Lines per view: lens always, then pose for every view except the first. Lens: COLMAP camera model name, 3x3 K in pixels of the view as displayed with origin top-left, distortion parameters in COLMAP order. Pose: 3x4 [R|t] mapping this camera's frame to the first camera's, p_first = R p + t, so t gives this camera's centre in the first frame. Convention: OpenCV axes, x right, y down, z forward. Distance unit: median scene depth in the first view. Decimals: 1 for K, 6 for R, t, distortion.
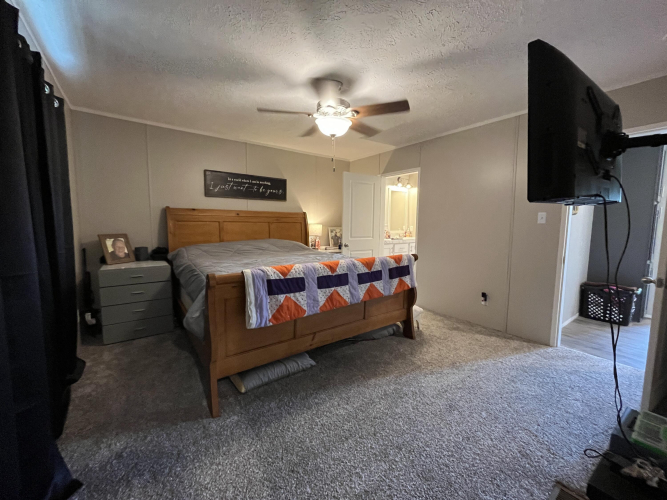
lens RADIAL K [[270.3, 0, 333.5], [0, 270.3, 250.0], [0, 0, 1]] dist [-0.001139, -0.000253]
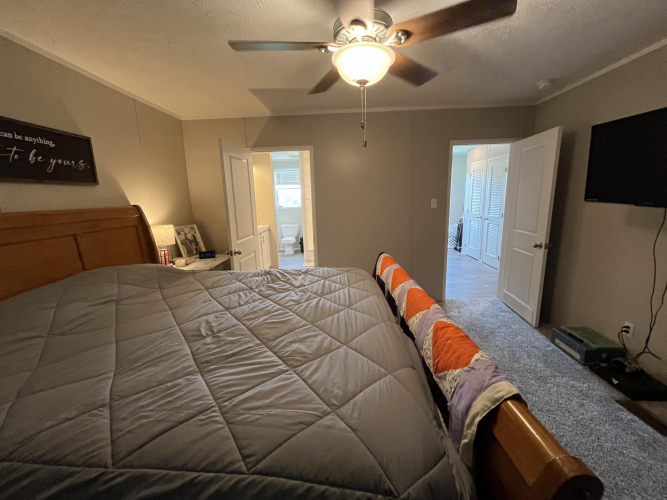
lens RADIAL K [[270.3, 0, 333.5], [0, 270.3, 250.0], [0, 0, 1]] dist [-0.001139, -0.000253]
pose [[0.618124, -0.182005, 0.764720, -0.309202], [0.115269, 0.983297, 0.140855, -0.088263], [-0.777583, 0.001082, 0.628779, 0.381944]]
